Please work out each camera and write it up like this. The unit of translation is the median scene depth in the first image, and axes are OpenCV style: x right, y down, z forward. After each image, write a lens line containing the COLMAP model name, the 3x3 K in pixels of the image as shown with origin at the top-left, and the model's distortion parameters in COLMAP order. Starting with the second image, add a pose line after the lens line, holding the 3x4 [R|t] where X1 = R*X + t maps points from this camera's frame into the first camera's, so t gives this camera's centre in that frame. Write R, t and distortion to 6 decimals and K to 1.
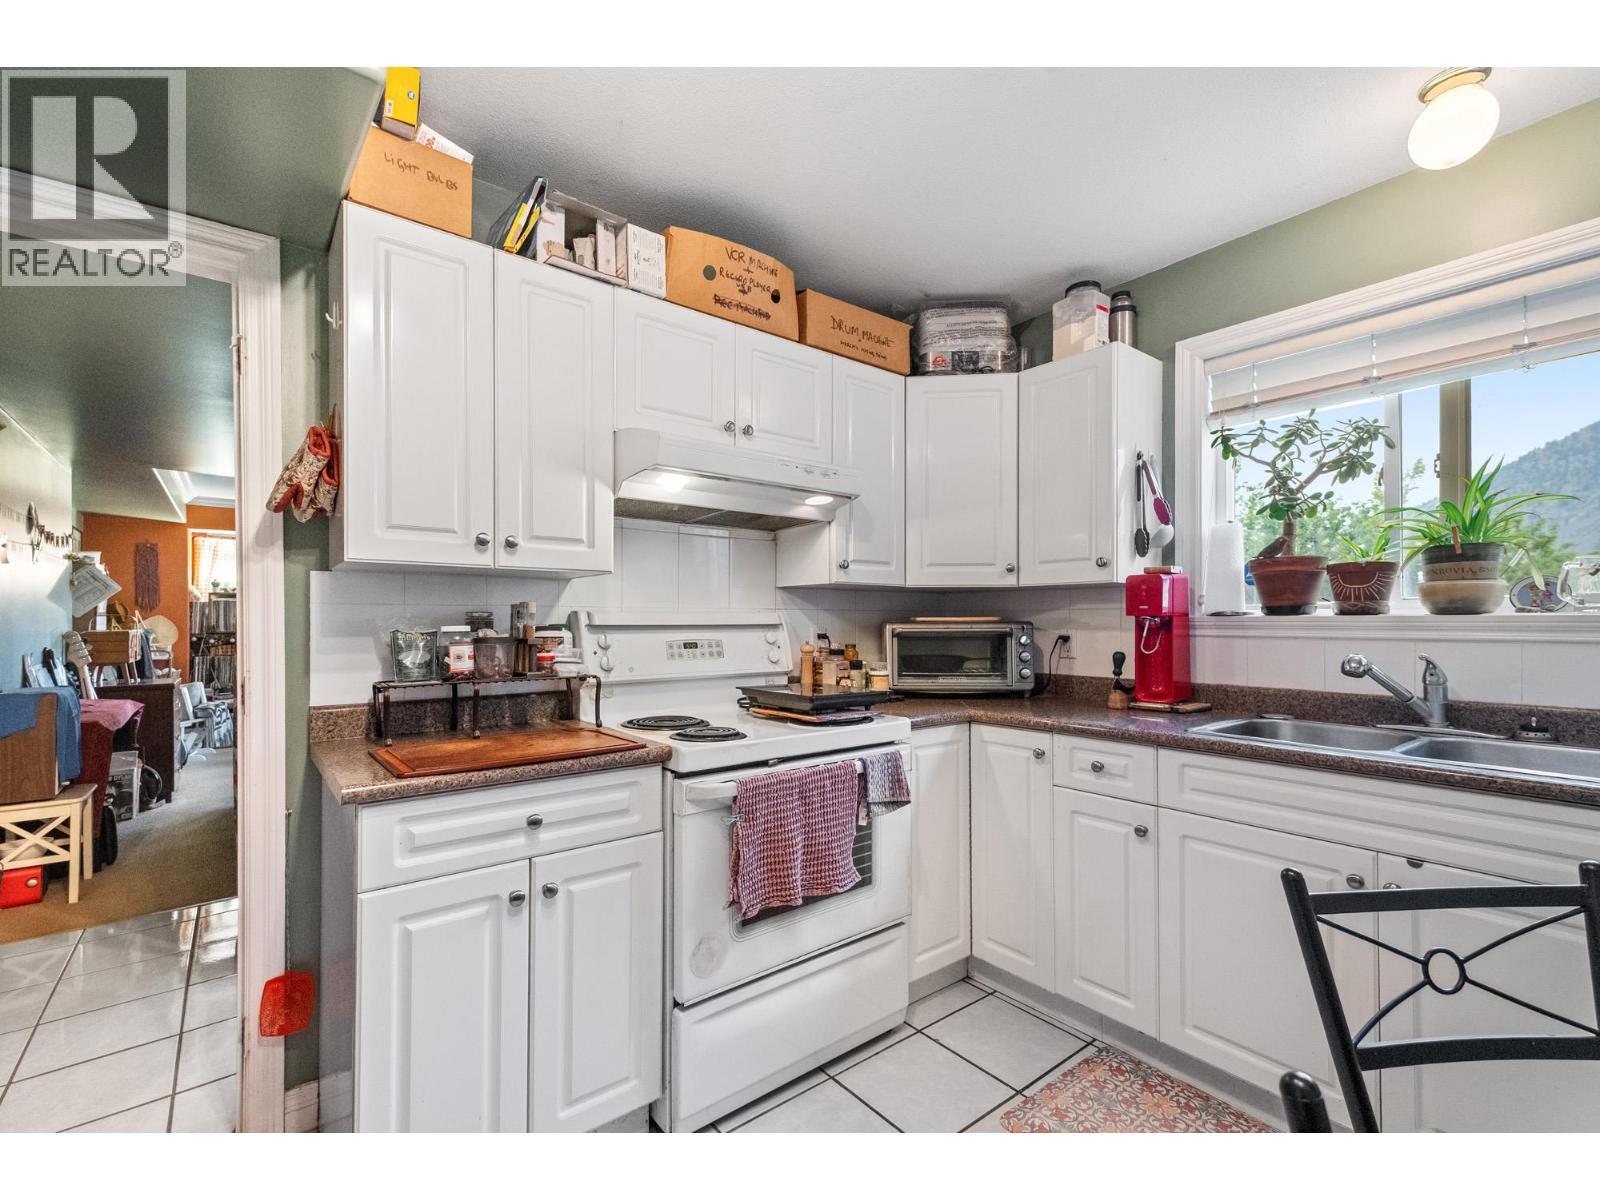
lens RADIAL K [[715.0, 0, 800.8], [0, 715.0, 611.1], [0, 0, 1]] dist [-0.000670, -0.000019]
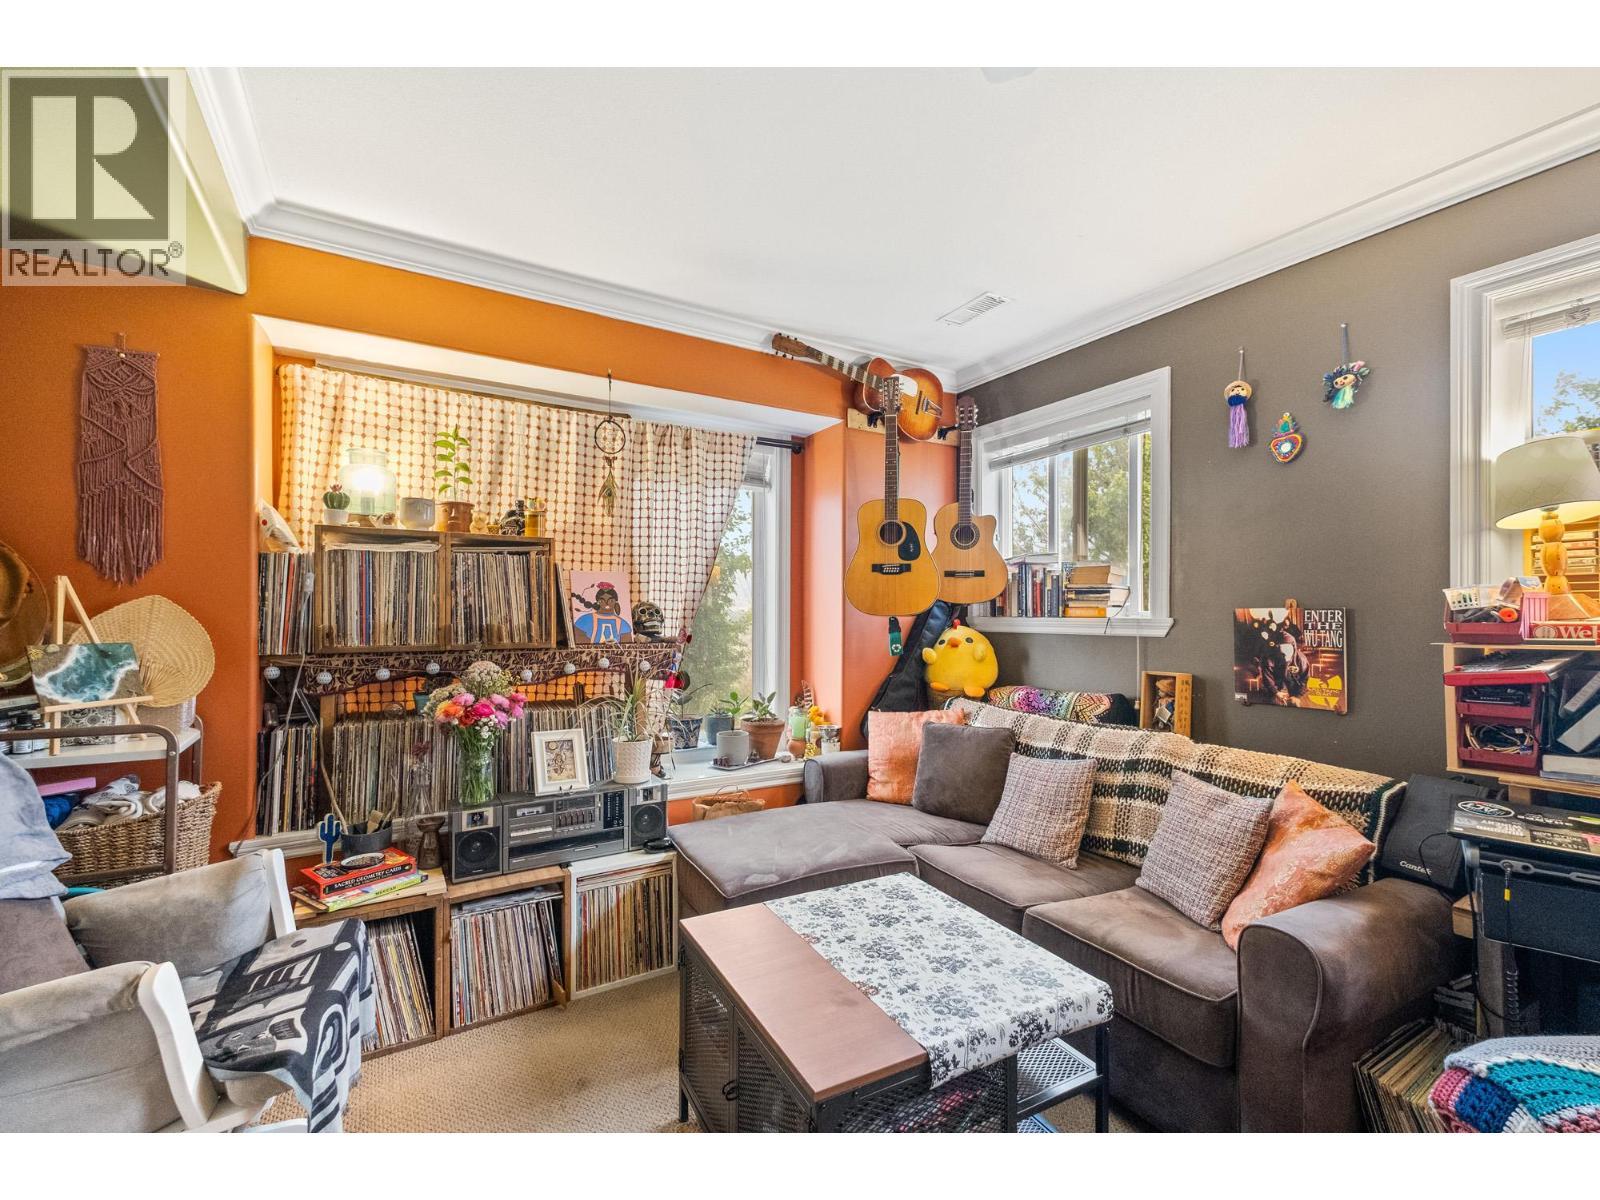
lens RADIAL K [[682.1, 0, 799.3], [0, 682.1, 601.5], [0, 0, 1]] dist [0.001475, 0.000045]
pose [[0.991702, 0.002203, -0.128535, -0.579636], [-0.002629, 0.999992, -0.003145, 0.008387], [0.128527, 0.003457, 0.991700, 0.731002]]
